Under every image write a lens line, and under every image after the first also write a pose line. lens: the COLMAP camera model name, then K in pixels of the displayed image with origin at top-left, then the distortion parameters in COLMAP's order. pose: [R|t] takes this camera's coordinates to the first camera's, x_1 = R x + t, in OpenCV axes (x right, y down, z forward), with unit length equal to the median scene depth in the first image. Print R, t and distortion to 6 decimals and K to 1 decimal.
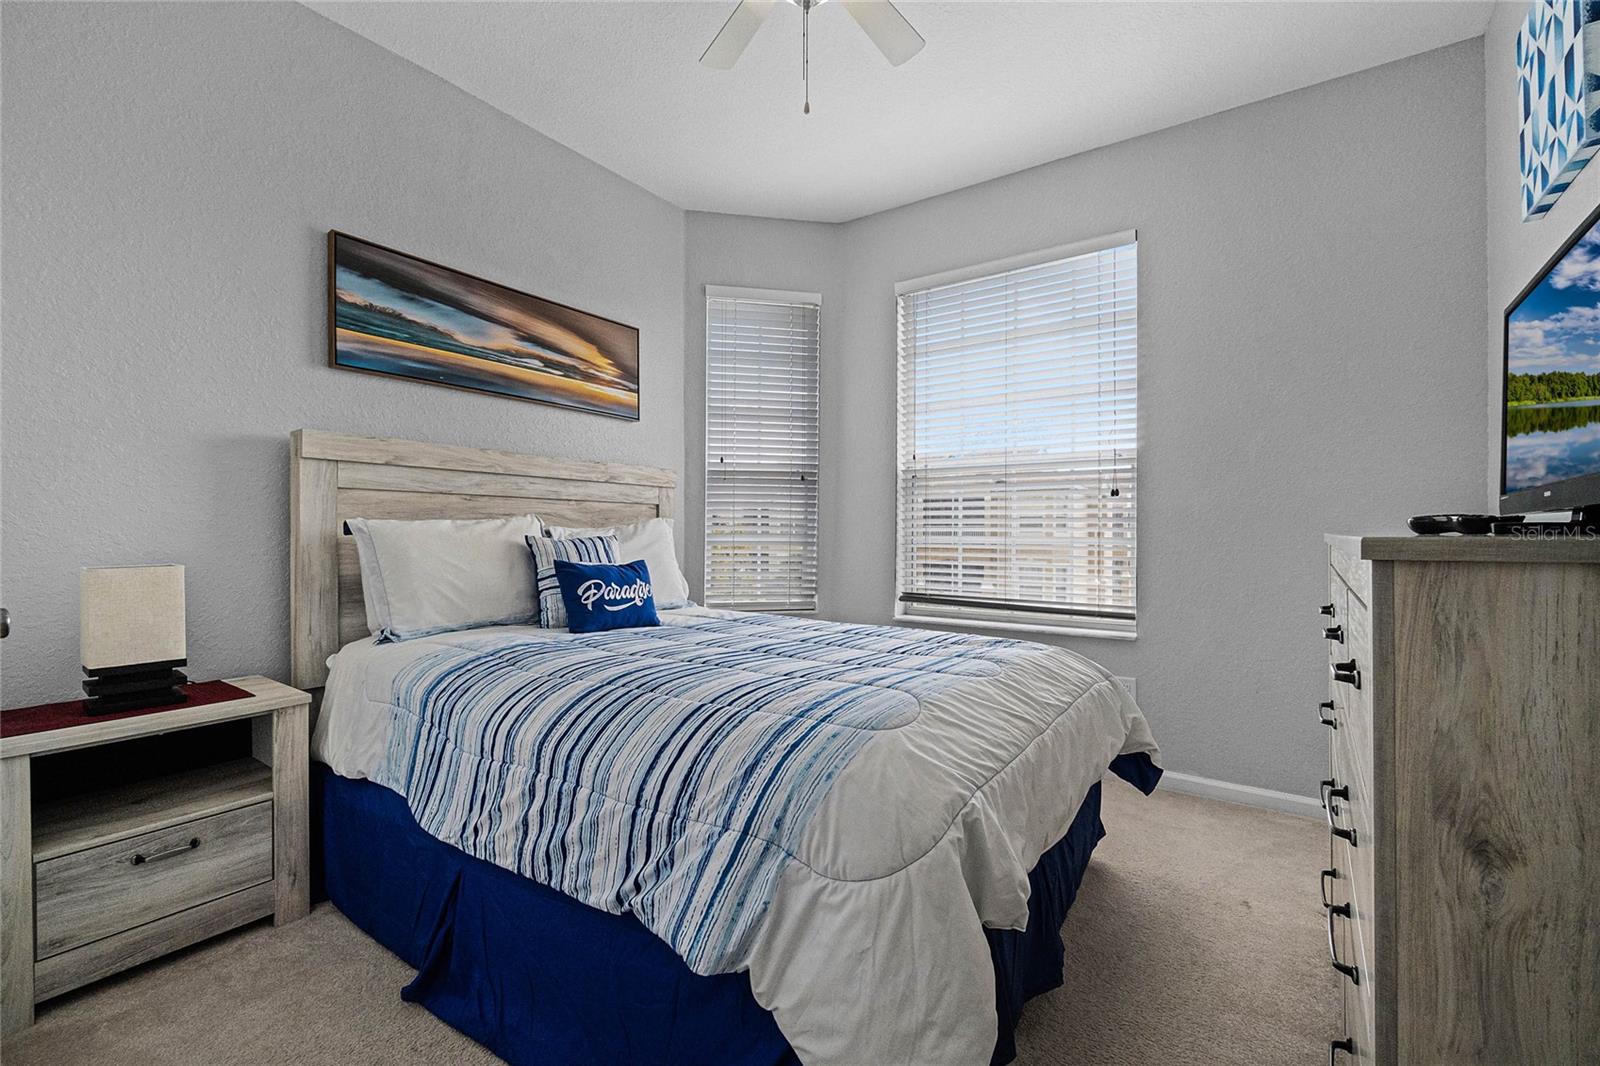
lens RADIAL K [[695.1, 0, 795.1], [0, 695.1, 536.1], [0, 0, 1]] dist [-0.002149, -0.000043]
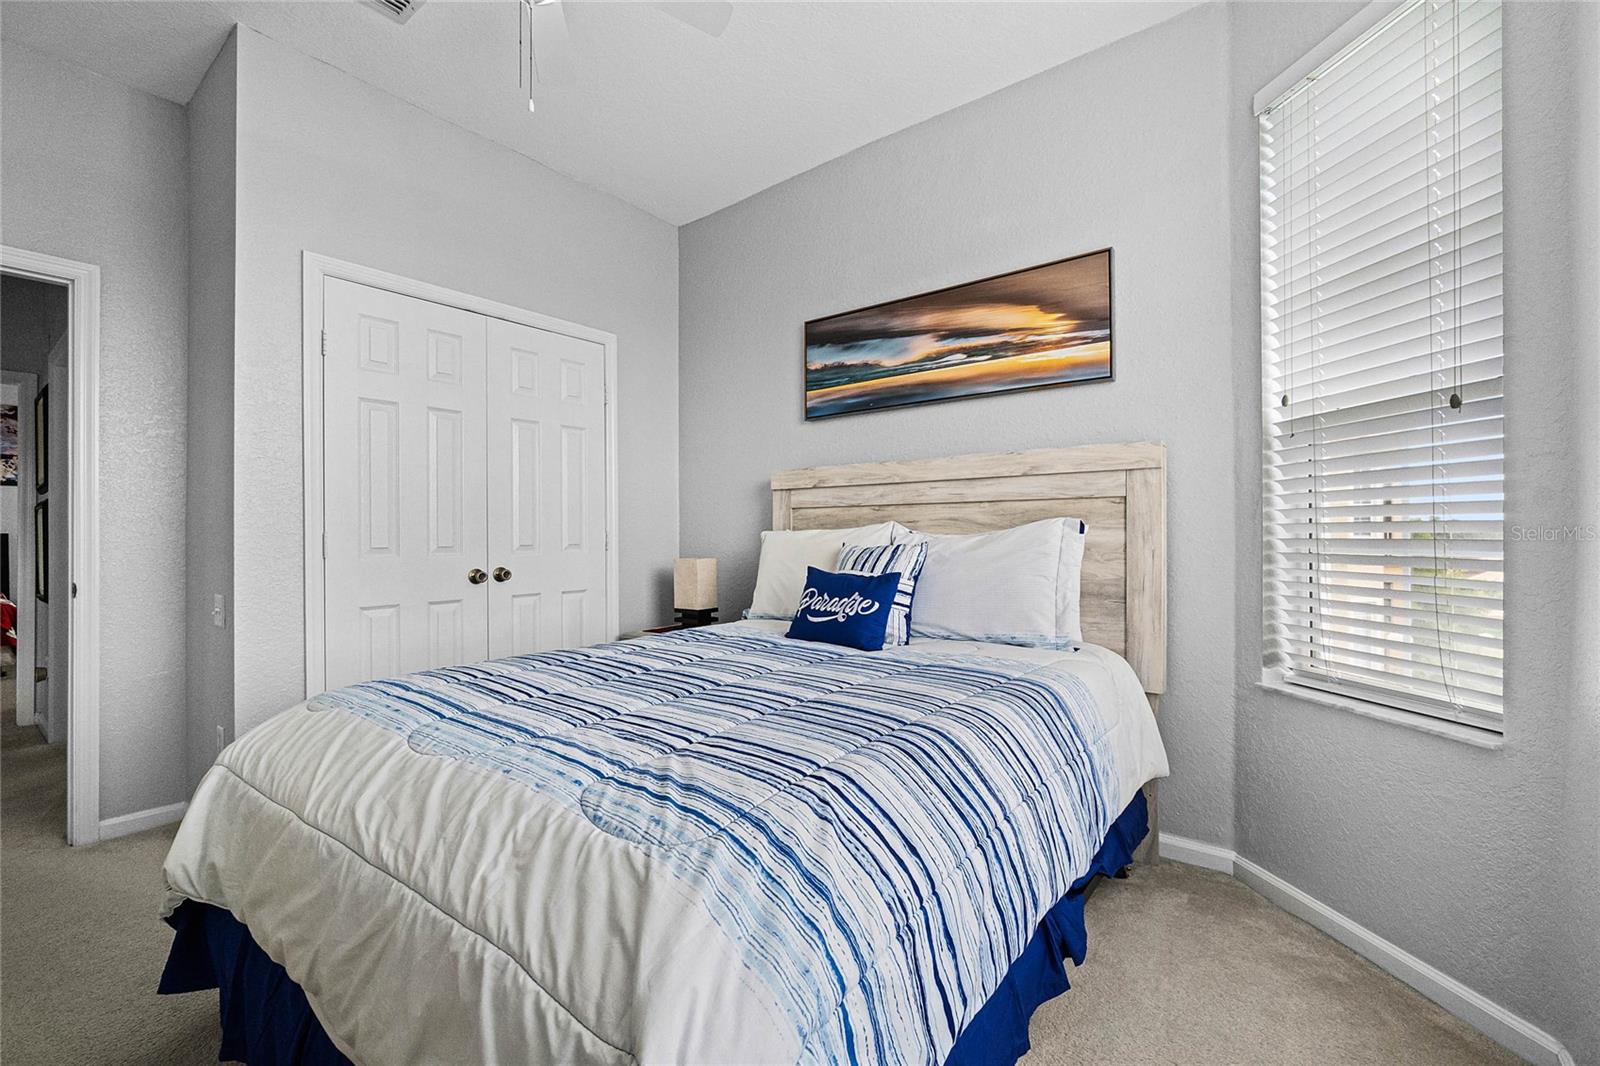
lens RADIAL K [[695.1, 0, 795.1], [0, 695.1, 536.1], [0, 0, 1]] dist [-0.002149, -0.000043]
pose [[-0.063831, -0.007732, -0.997931, 0.598051], [-0.003762, 0.999965, -0.007507, -0.002577], [0.997954, 0.003276, -0.063858, 0.890902]]
